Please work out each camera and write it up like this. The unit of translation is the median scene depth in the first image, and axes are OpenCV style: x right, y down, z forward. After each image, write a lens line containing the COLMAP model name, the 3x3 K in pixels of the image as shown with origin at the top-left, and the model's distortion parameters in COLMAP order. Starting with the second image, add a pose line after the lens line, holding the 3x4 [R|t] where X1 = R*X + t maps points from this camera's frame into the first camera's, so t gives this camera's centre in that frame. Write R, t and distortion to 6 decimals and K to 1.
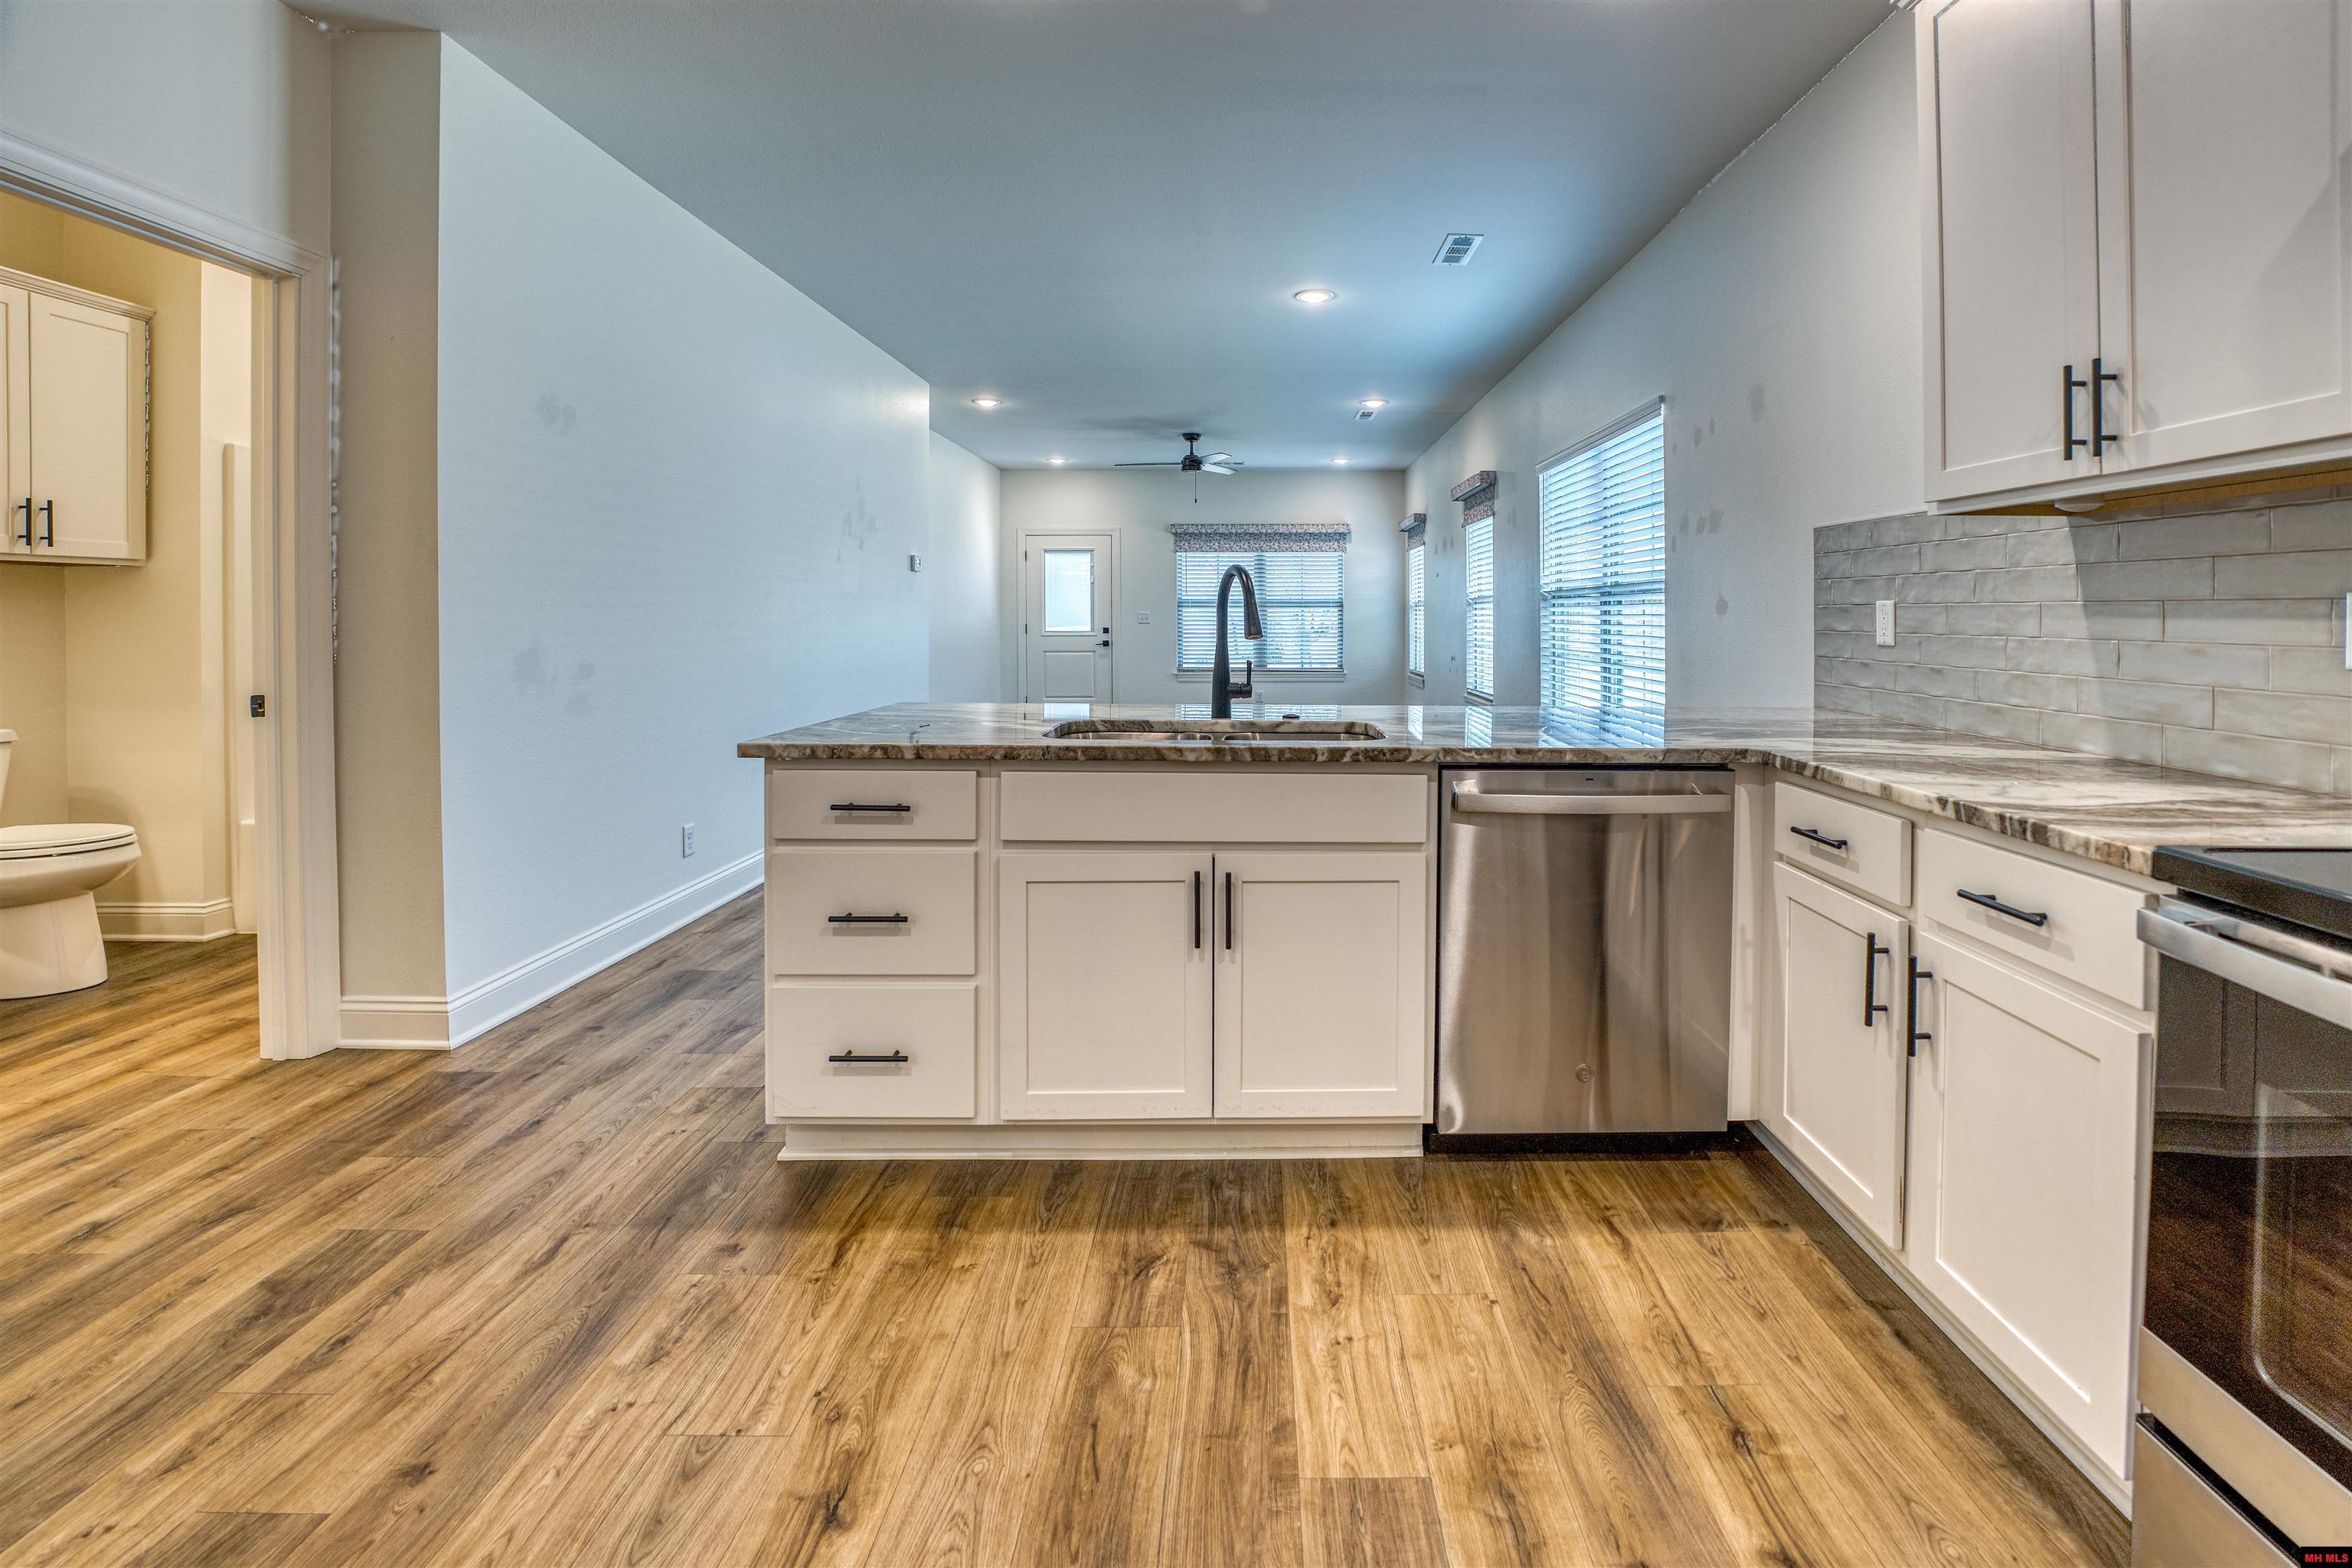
lens RADIAL K [[995.2, 0, 1282.5], [0, 995.2, 620.1], [0, 0, 1]] dist [-0.027733, 0.003252]
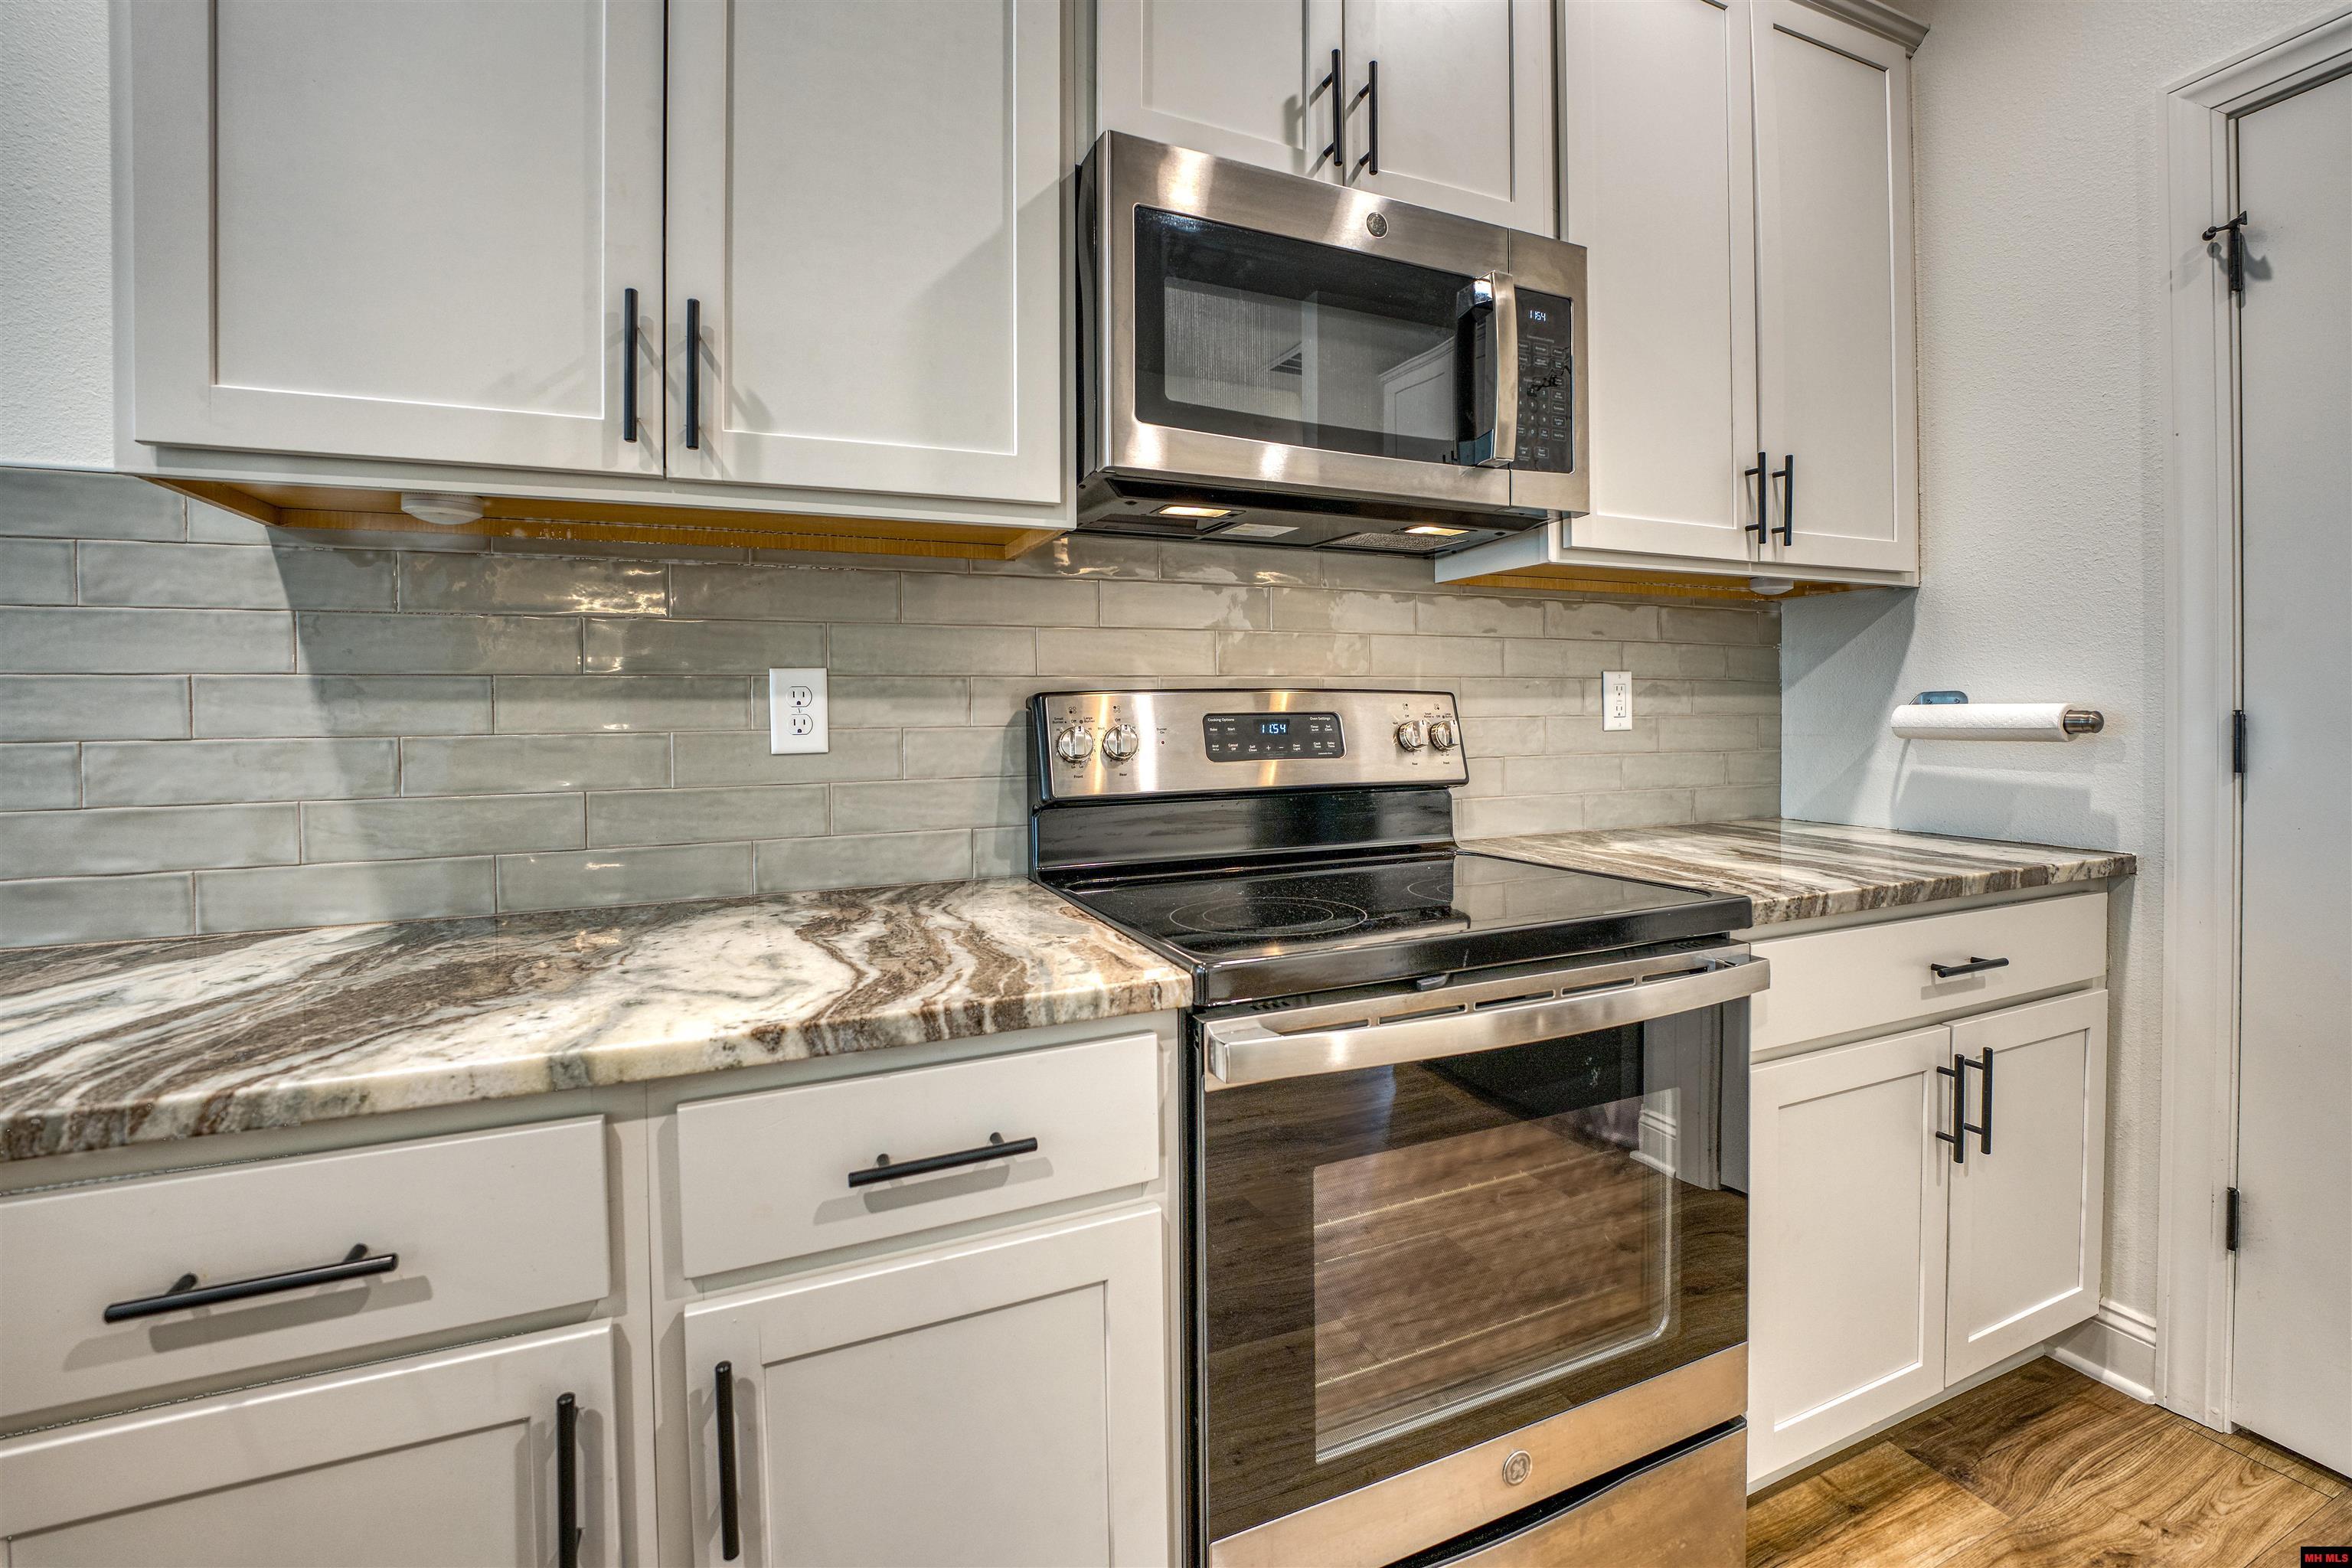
lens RADIAL K [[995.2, 0, 1167.1], [0, 995.2, 726.3], [0, 0, 1]] dist [-0.027733, 0.003252]
pose [[-0.371769, -0.013191, 0.928232, 0.092505], [0.012420, 0.999739, 0.019181, 0.009599], [-0.928242, 0.018660, -0.371508, 0.914682]]
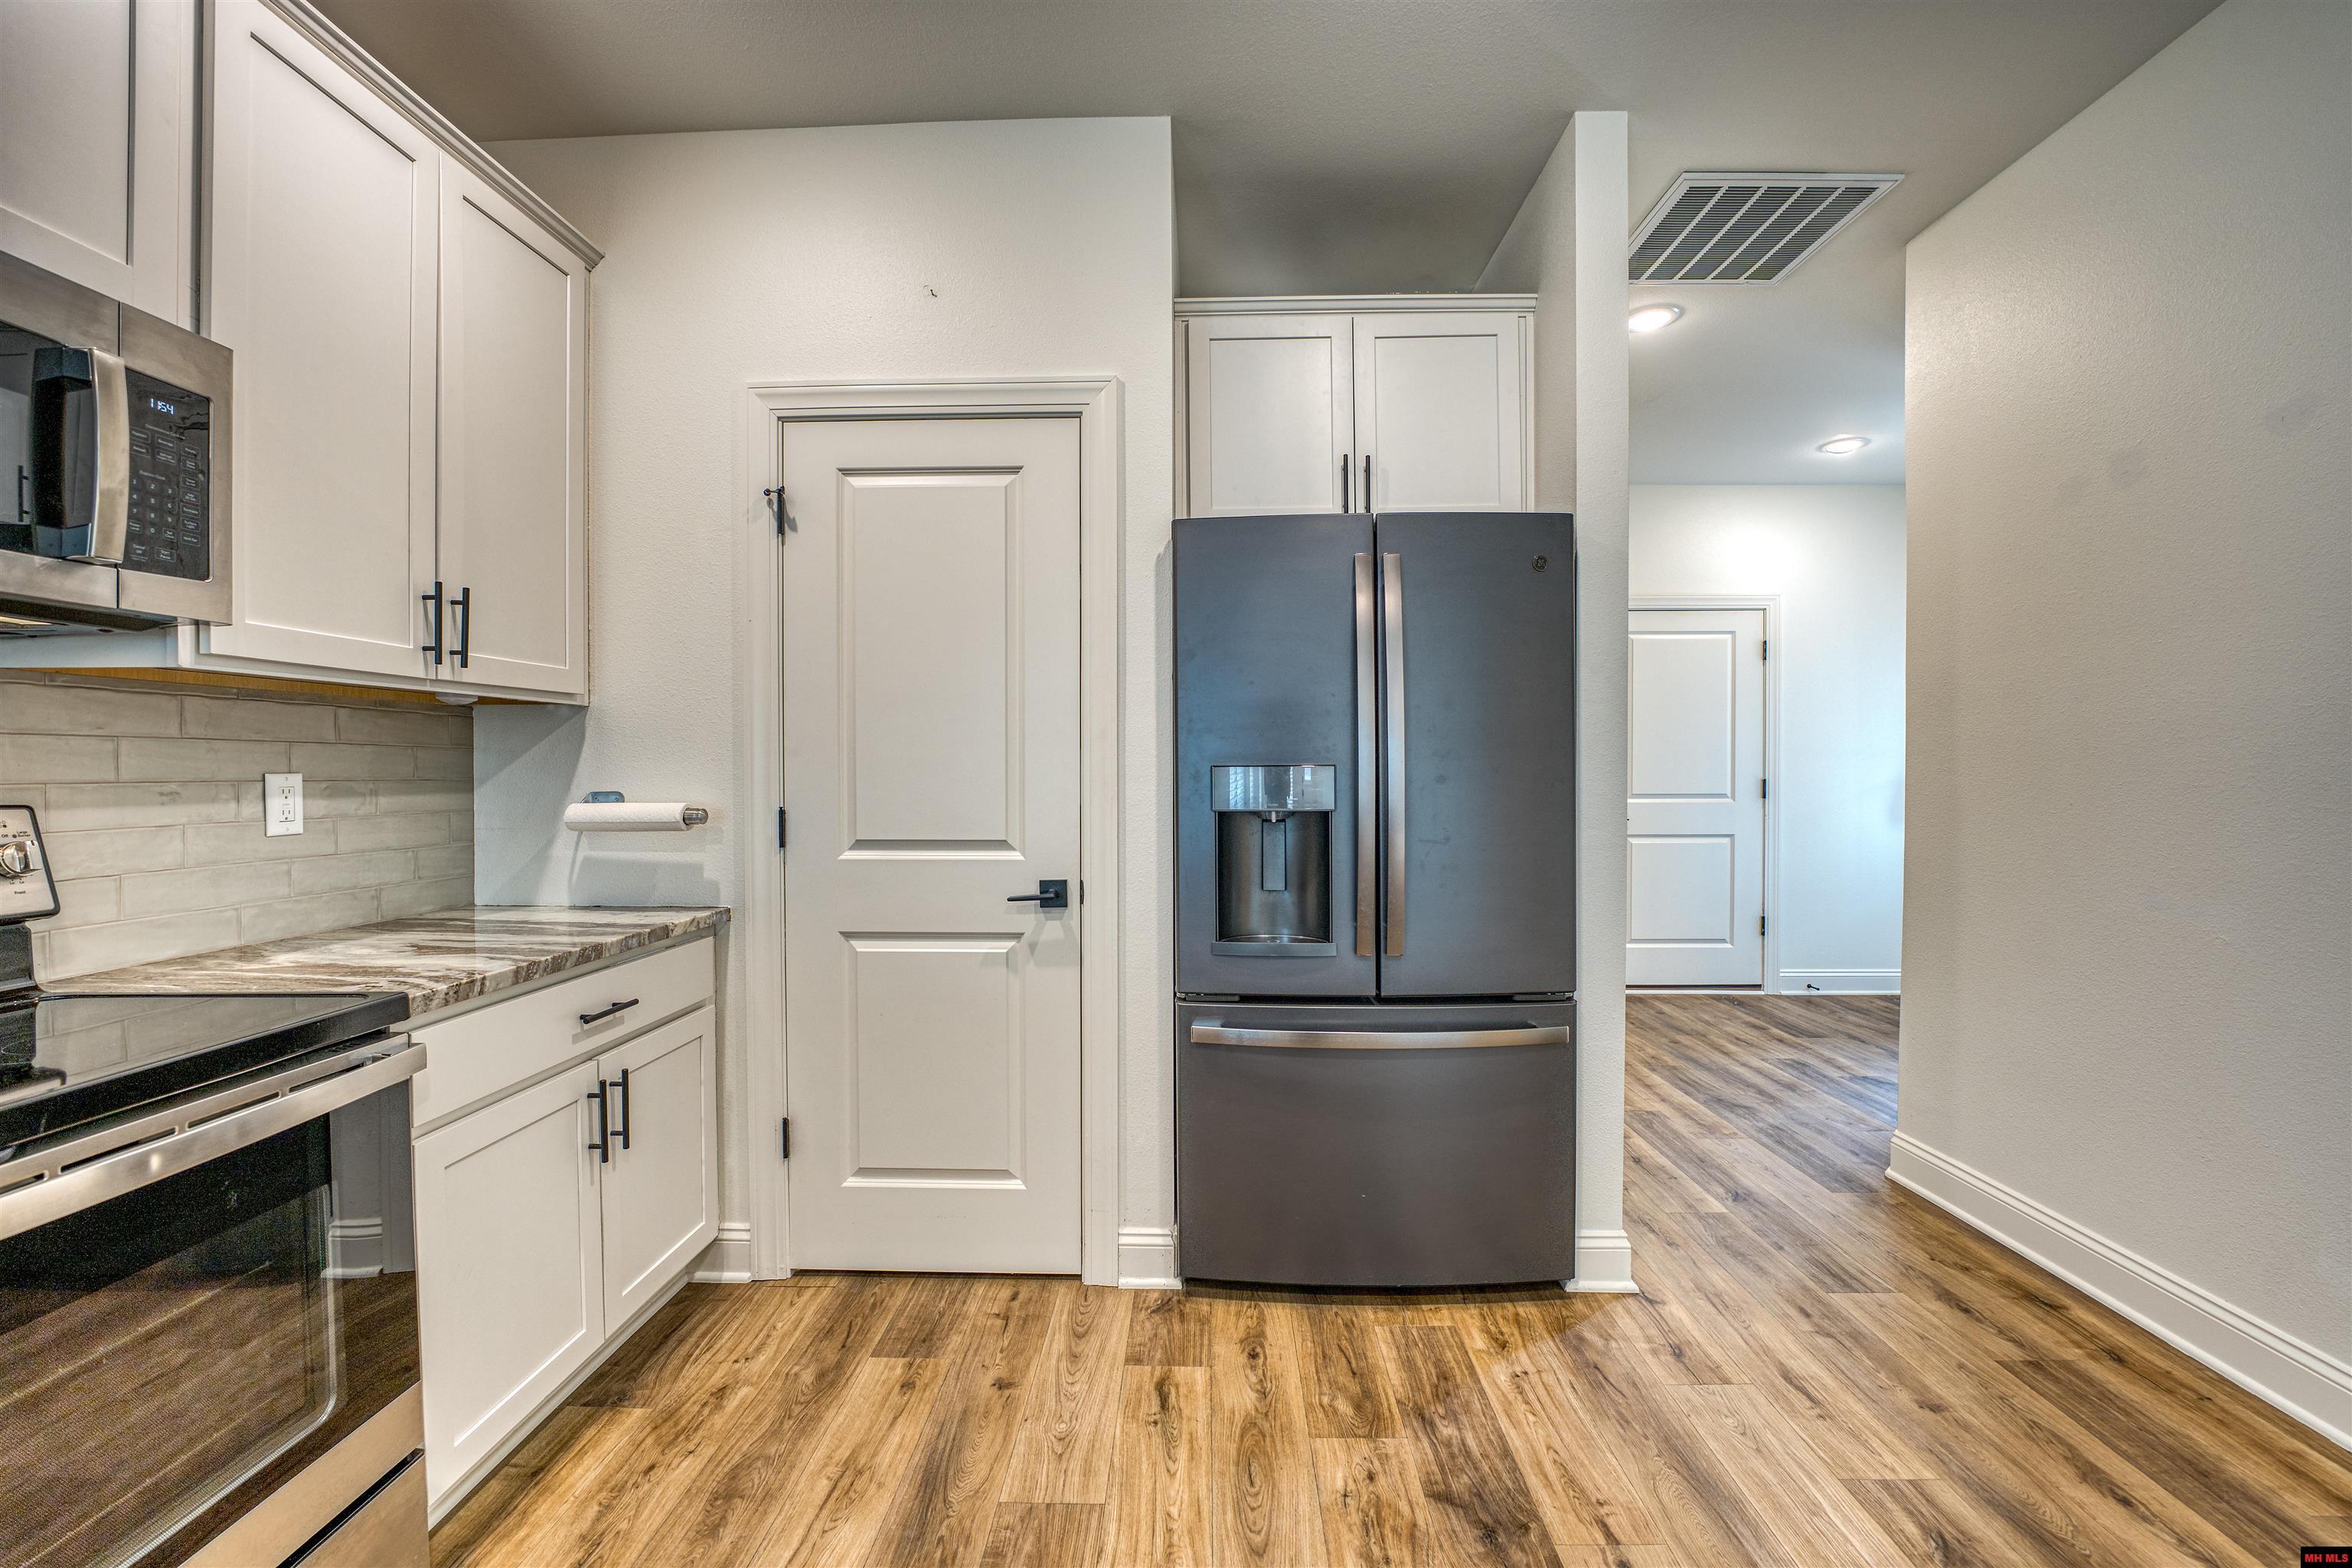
lens RADIAL K [[995.2, 0, 1215.3], [0, 995.2, 778.2], [0, 0, 1]] dist [-0.027733, 0.003252]
pose [[-0.999520, -0.002399, 0.030890, -0.106647], [-0.001821, 0.999823, 0.018723, -0.043952], [-0.030930, 0.018657, -0.999347, 1.051324]]
